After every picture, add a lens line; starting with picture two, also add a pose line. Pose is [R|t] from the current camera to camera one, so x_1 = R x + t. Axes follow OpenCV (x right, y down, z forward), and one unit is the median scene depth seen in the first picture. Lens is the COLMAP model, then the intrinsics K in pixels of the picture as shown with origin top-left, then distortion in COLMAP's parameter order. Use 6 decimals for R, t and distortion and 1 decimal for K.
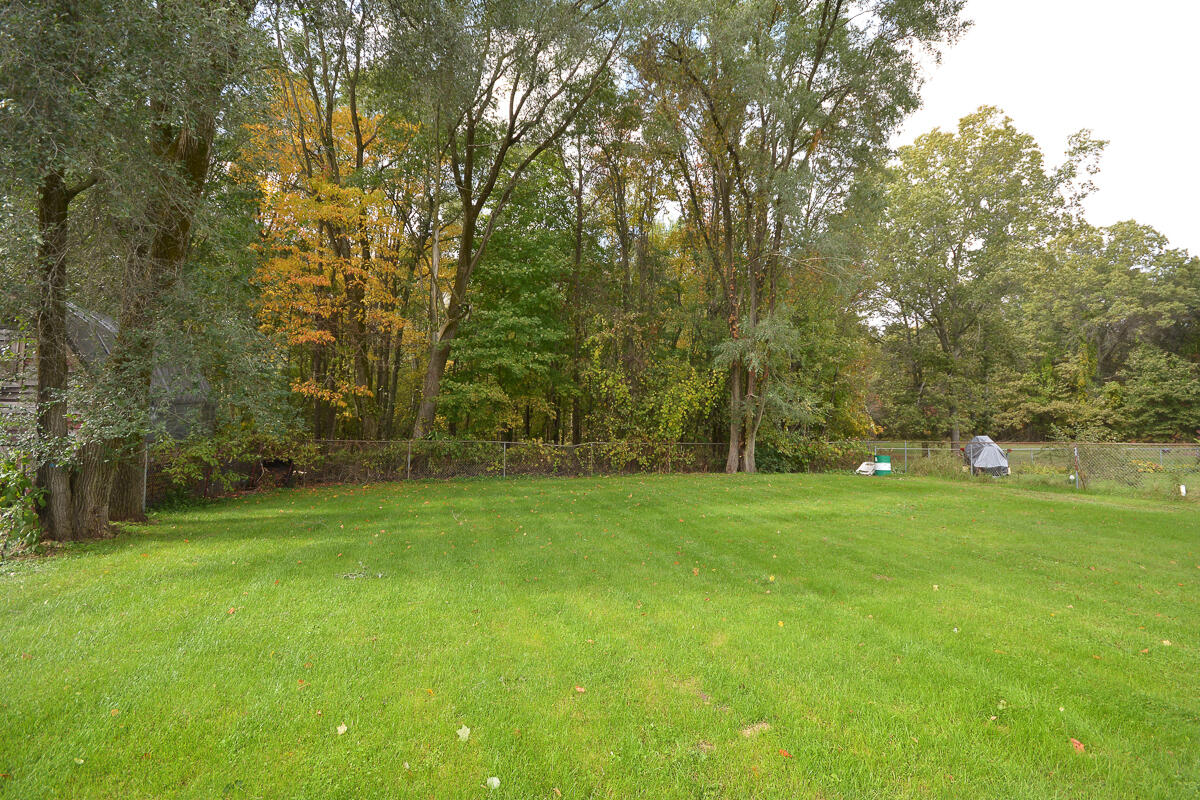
lens RADIAL K [[526.8, 0, 595.6], [0, 526.8, 394.6], [0, 0, 1]] dist [0.002785, -0.006148]
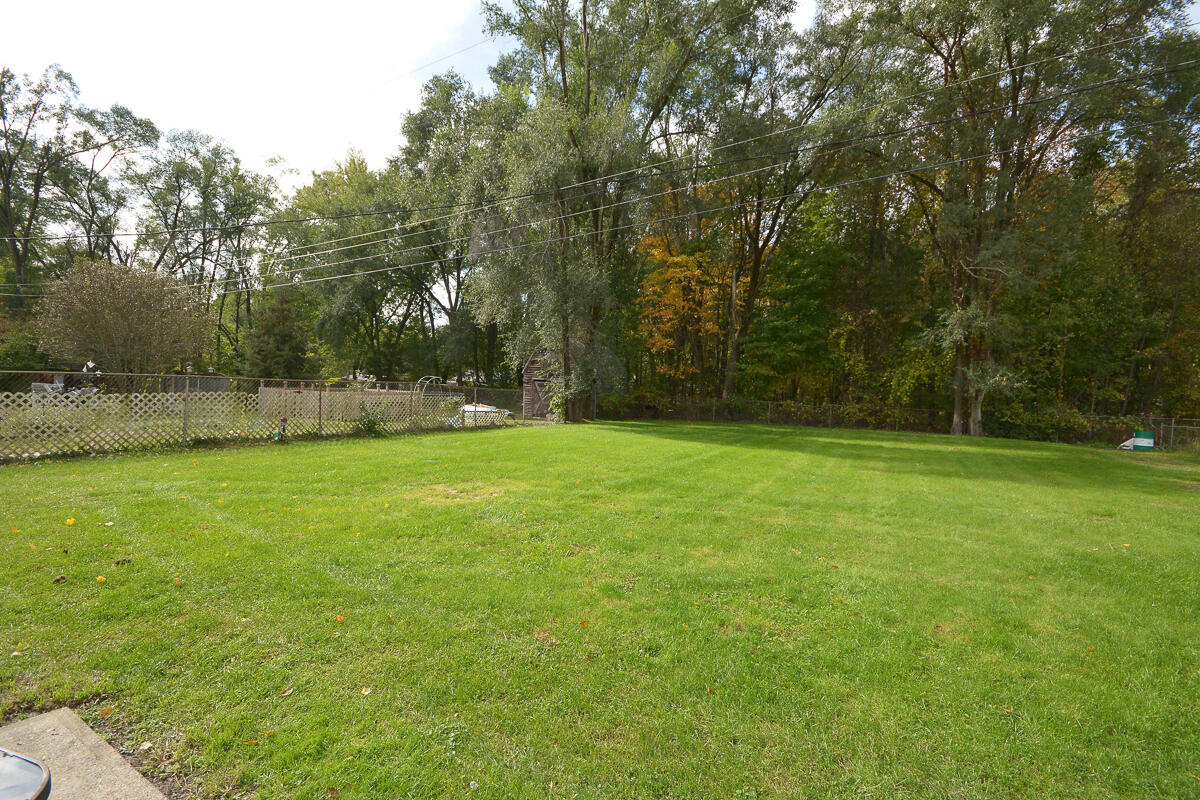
lens RADIAL K [[526.8, 0, 588.4], [0, 526.8, 390.9], [0, 0, 1]] dist [0.002785, -0.006148]
pose [[0.703627, 0.024908, -0.710133, 0.525941], [0.015980, 0.998578, 0.050859, -0.029739], [0.710390, -0.047134, 0.702228, -0.463195]]
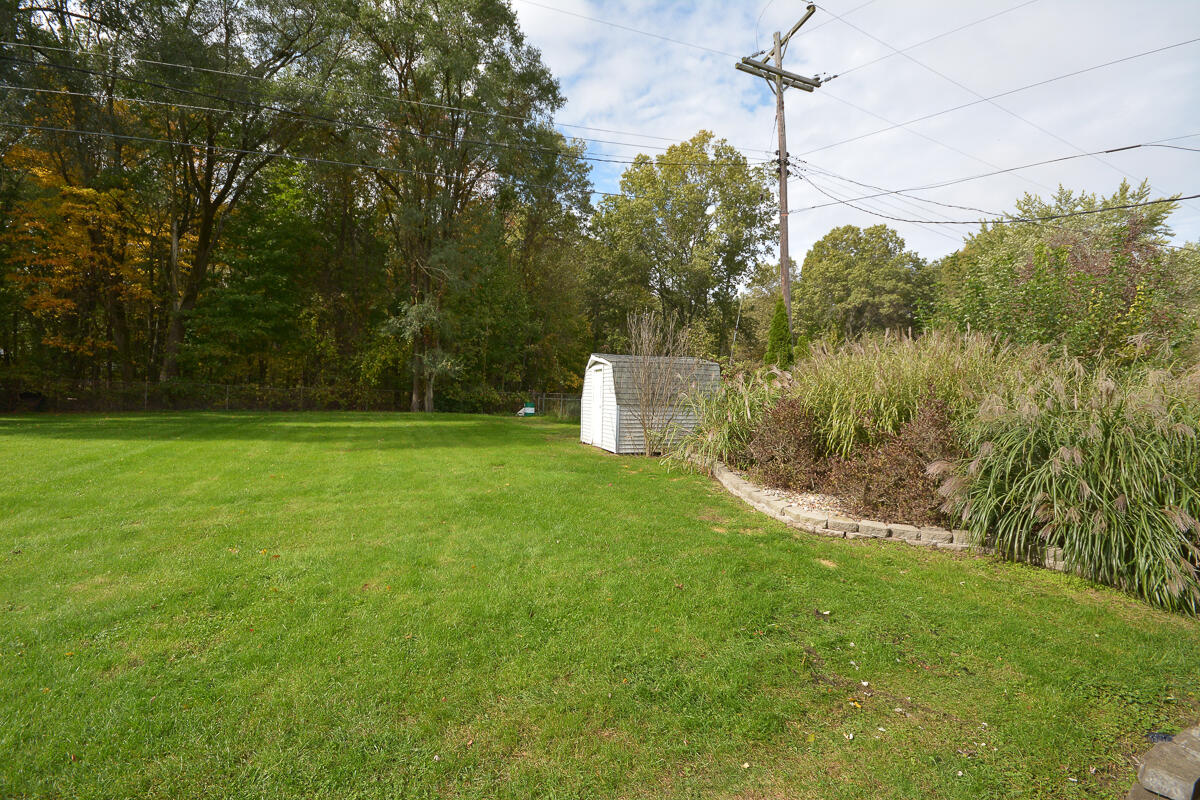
lens RADIAL K [[526.8, 0, 601.2], [0, 526.8, 393.0], [0, 0, 1]] dist [0.002785, -0.006148]
pose [[0.990219, 0.024743, 0.137308, 0.559146], [-0.035749, 0.996291, 0.078273, -0.030346], [-0.134862, -0.082416, 0.987431, -0.456912]]
